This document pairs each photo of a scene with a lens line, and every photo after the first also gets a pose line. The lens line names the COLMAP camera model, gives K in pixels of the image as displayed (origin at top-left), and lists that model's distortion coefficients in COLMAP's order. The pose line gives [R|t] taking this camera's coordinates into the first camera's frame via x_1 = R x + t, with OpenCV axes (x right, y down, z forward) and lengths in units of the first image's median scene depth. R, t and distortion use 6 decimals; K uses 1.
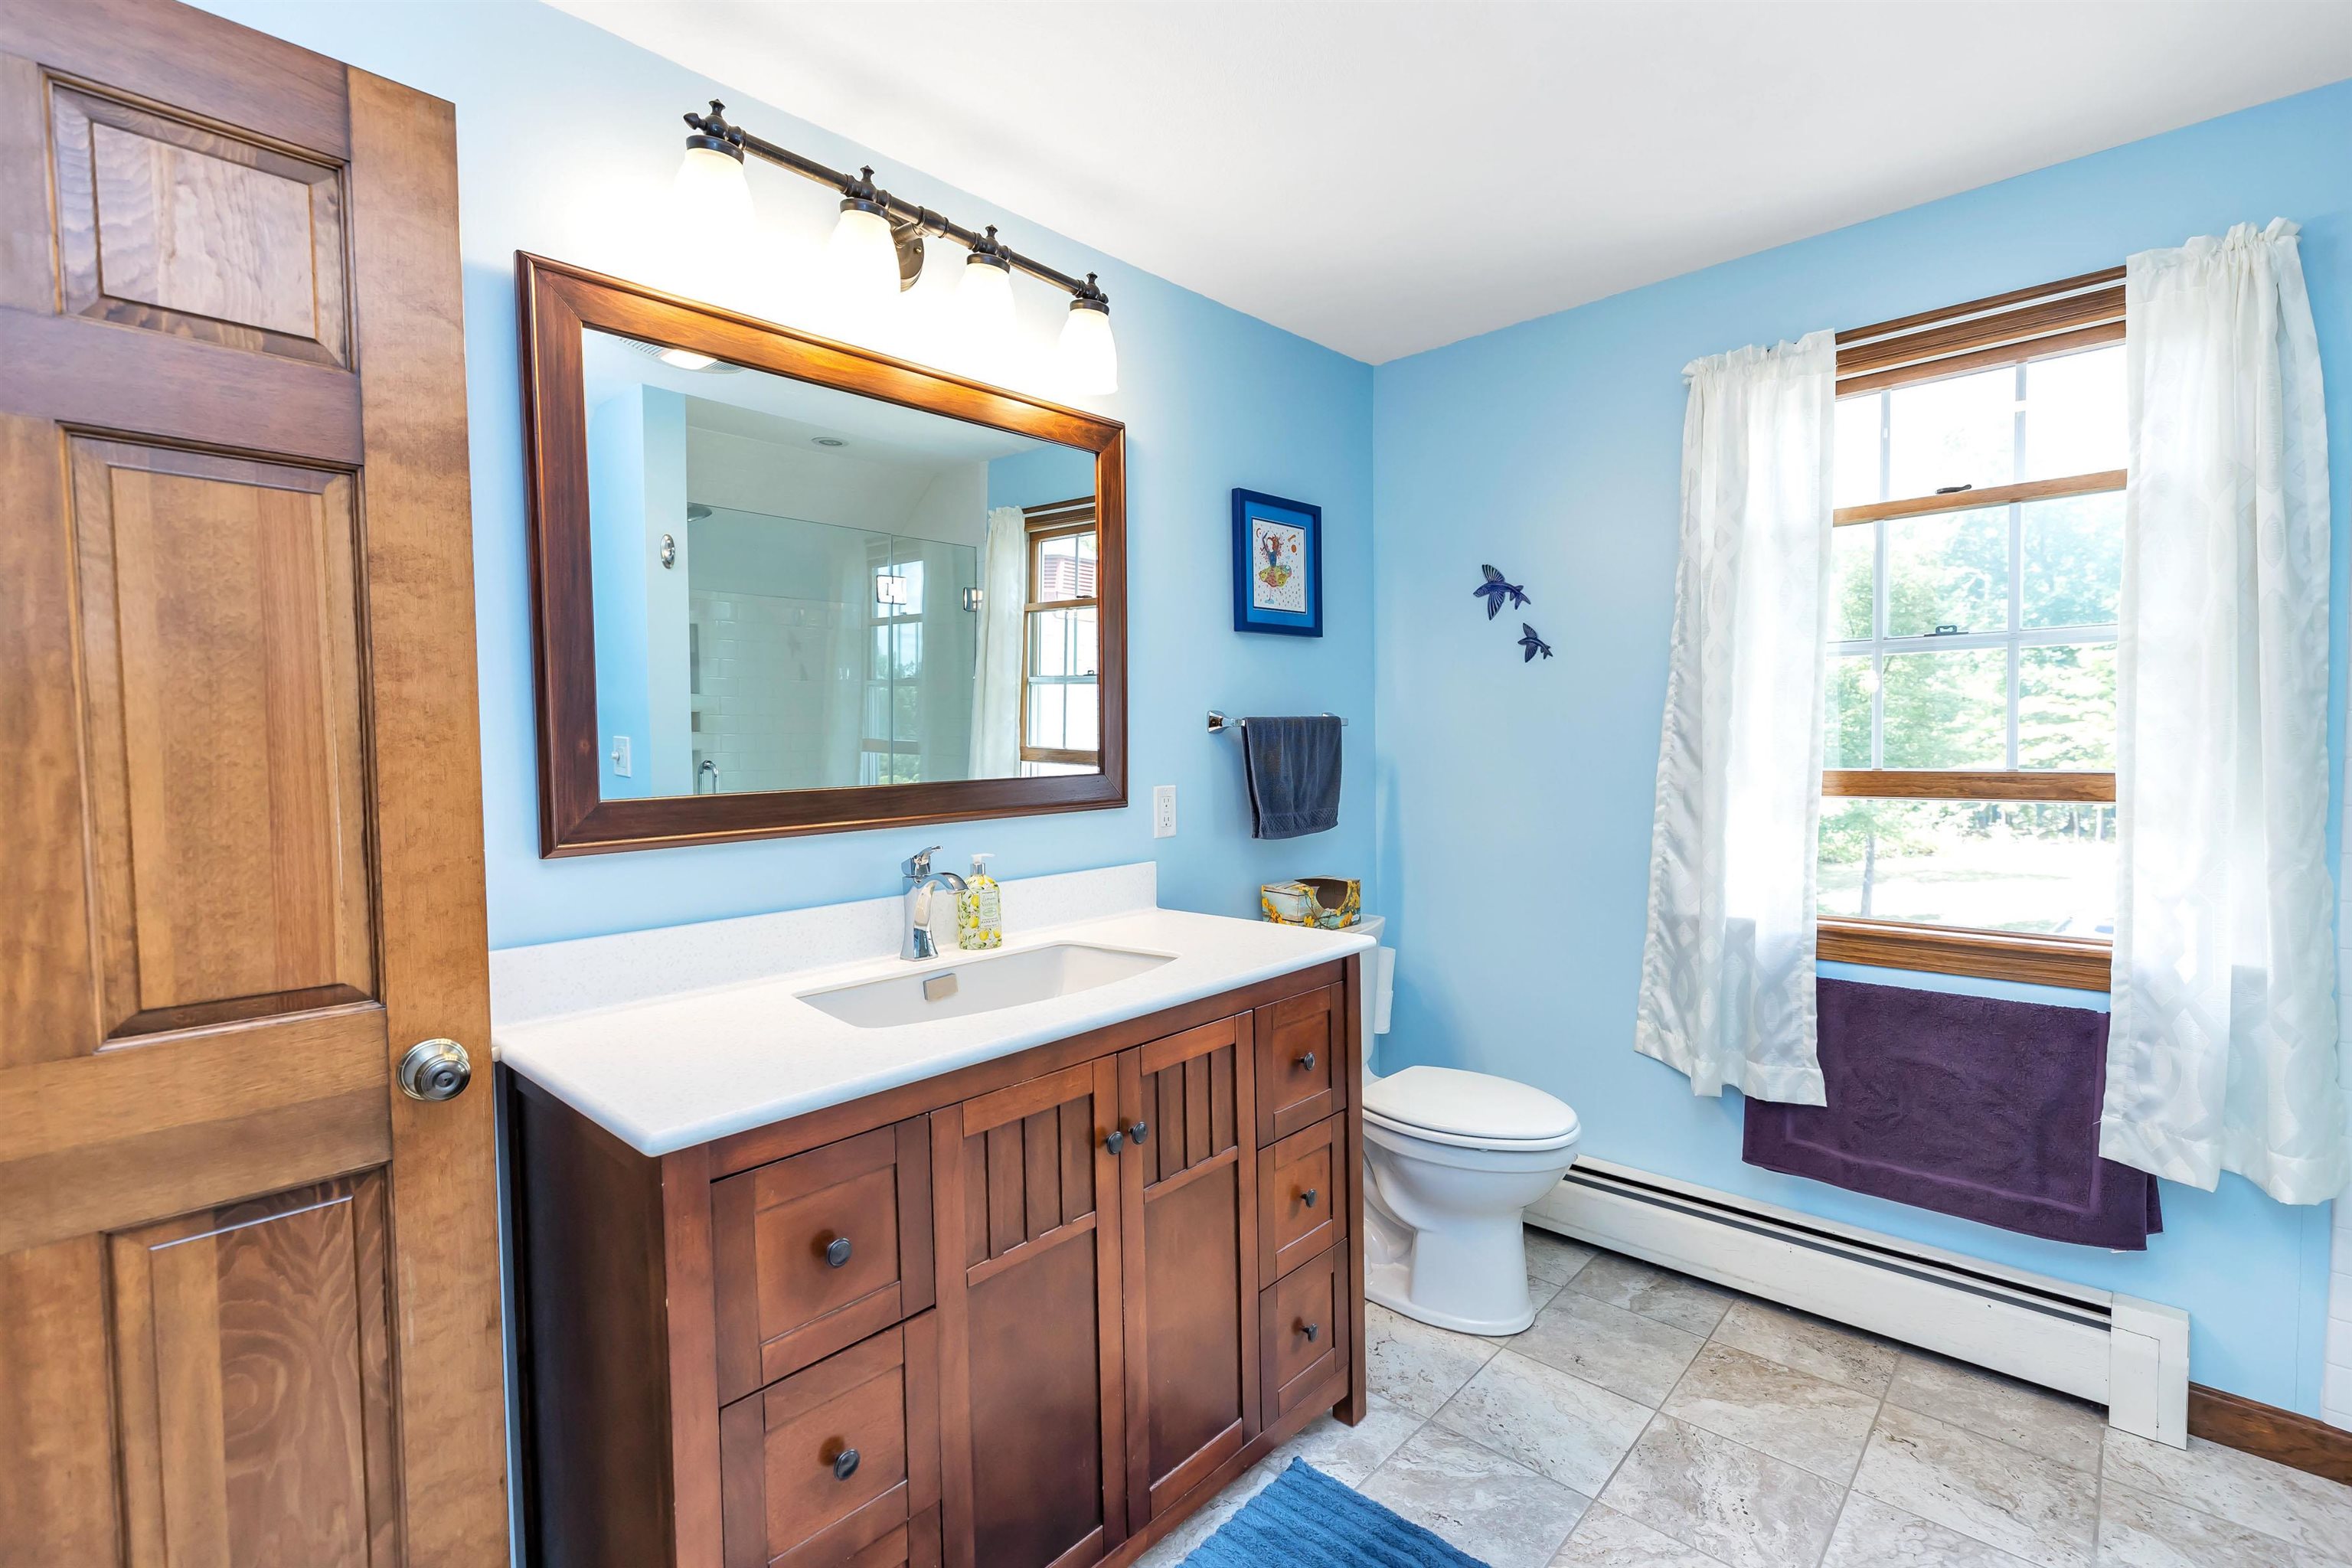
lens RADIAL K [[1058.9, 0, 1178.7], [0, 1058.9, 781.3], [0, 0, 1]] dist [0.007532, -0.001345]
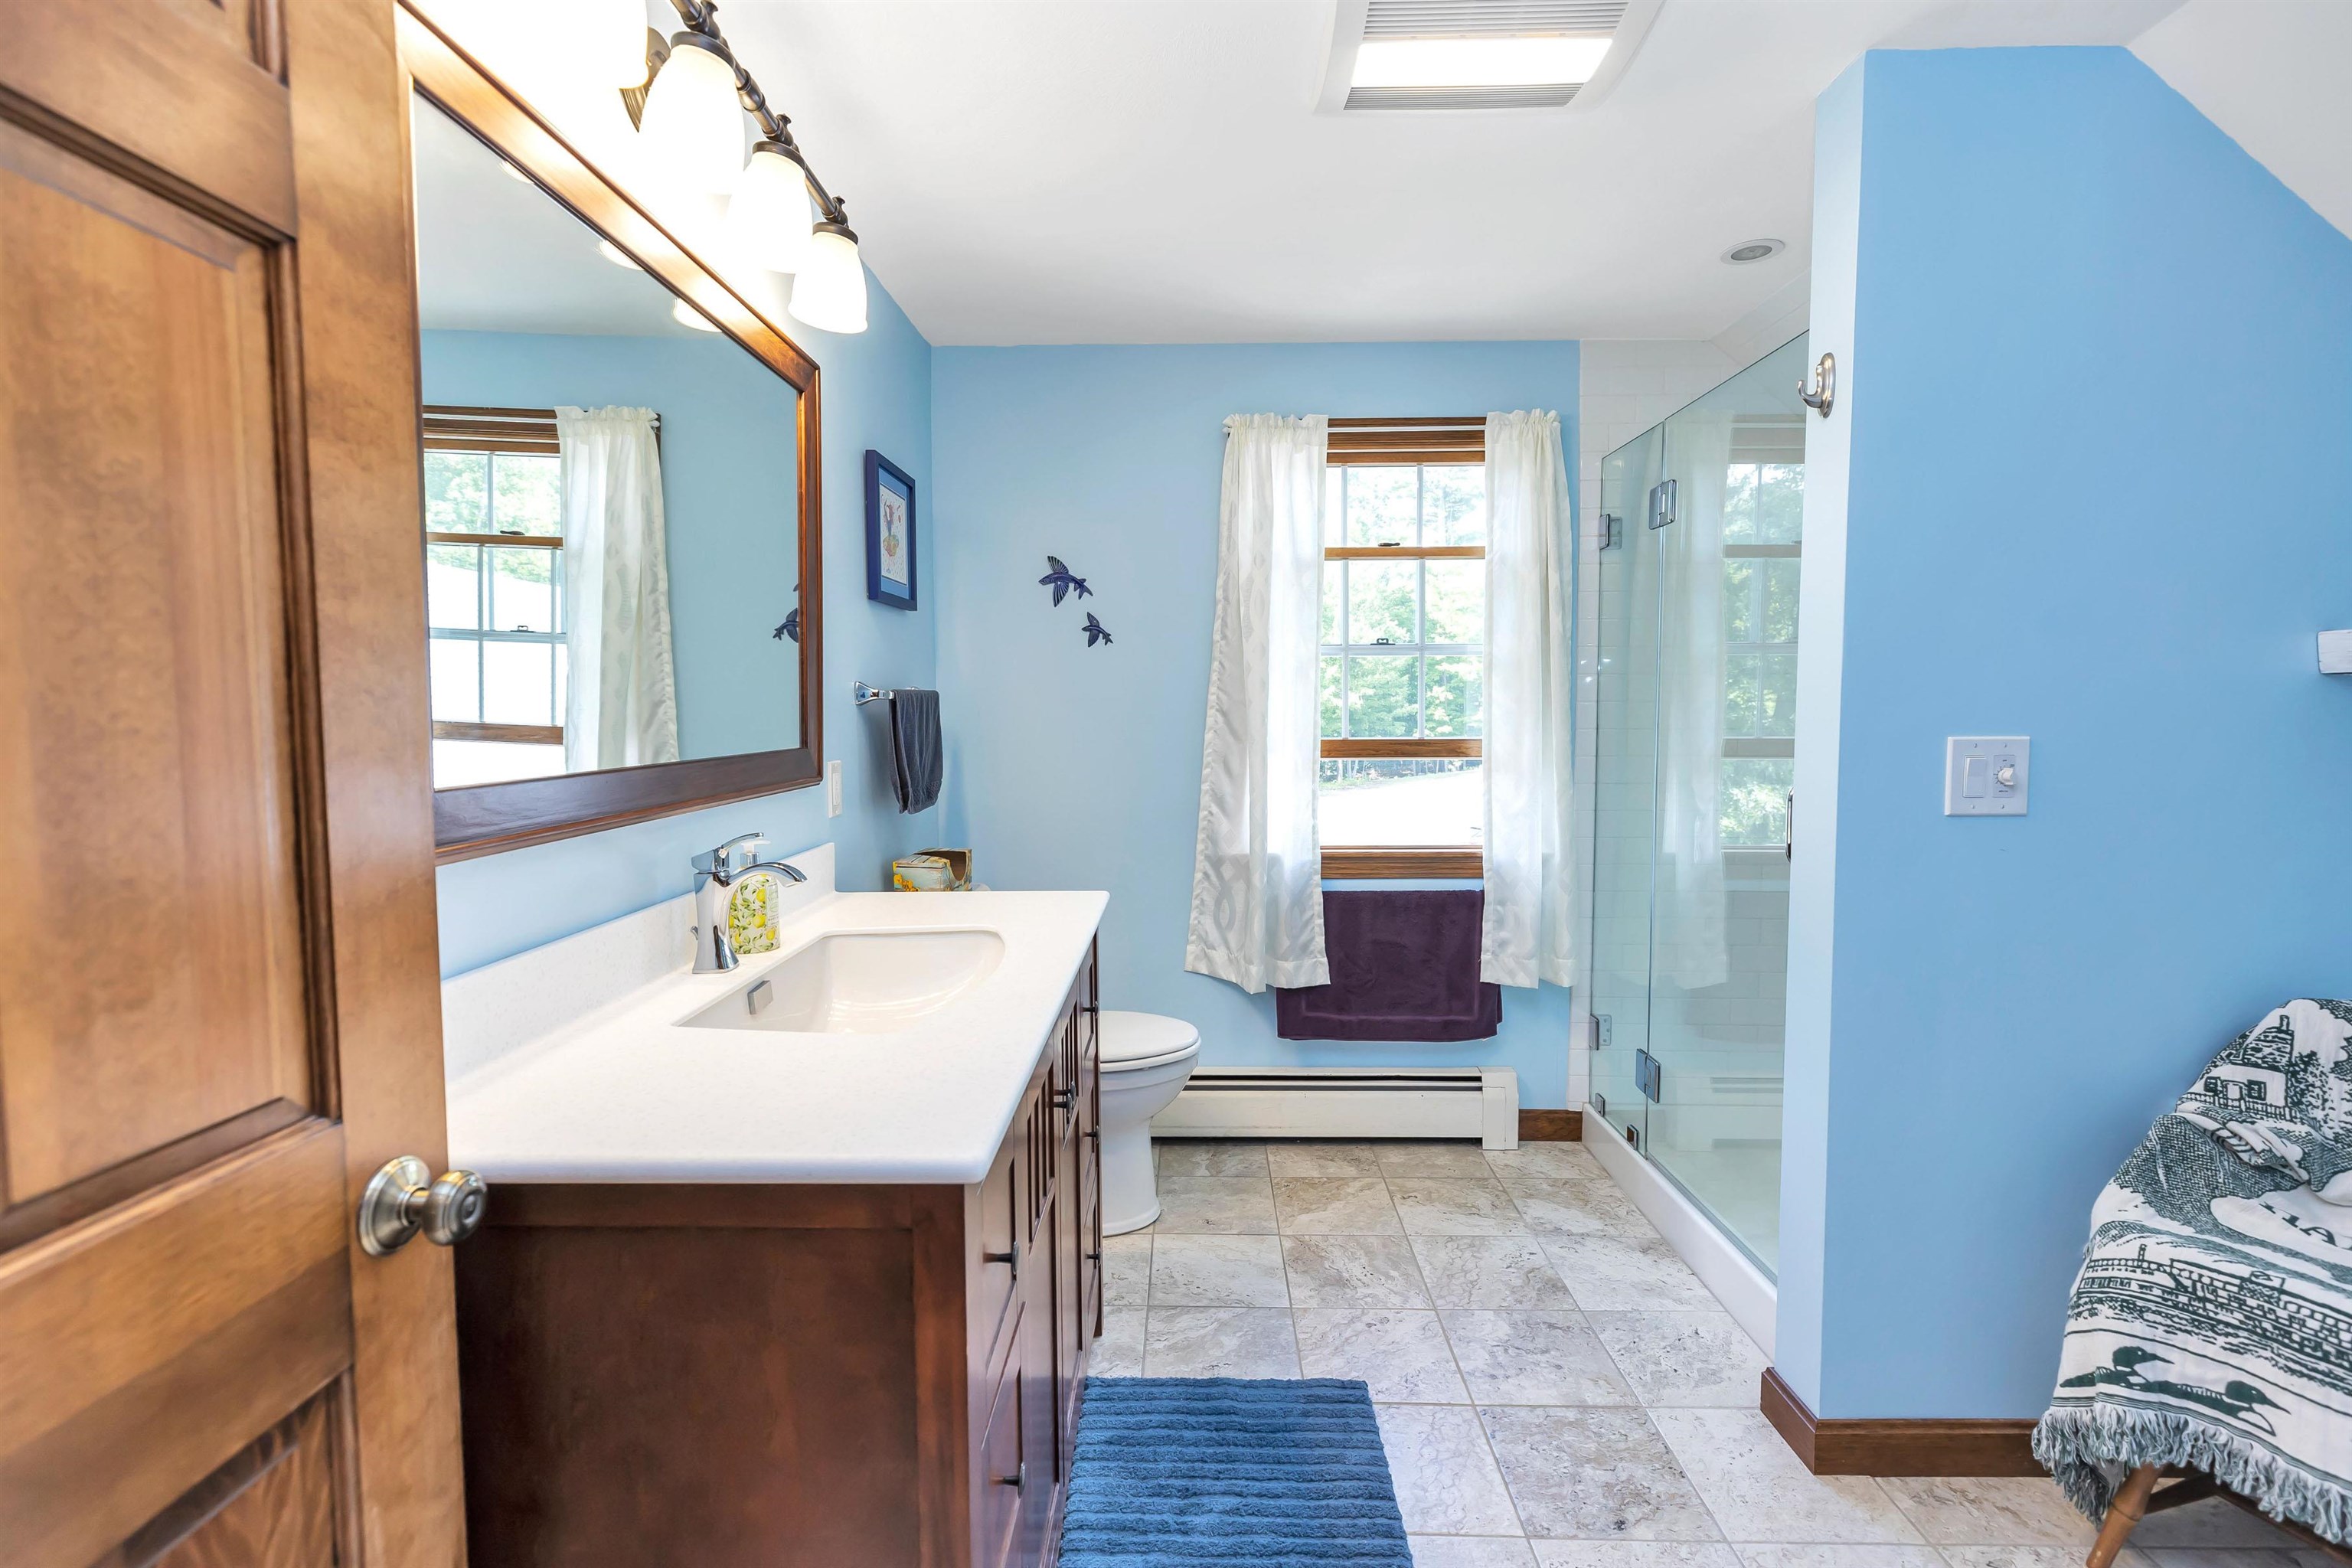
lens RADIAL K [[1051.5, 0, 1182.5], [0, 1051.5, 774.4], [0, 0, 1]] dist [0.003182, -0.000395]
pose [[0.744218, -0.028760, 0.667318, -0.476220], [0.019639, 0.999583, 0.021178, 0.003027], [-0.667649, -0.002655, 0.744472, 0.128162]]
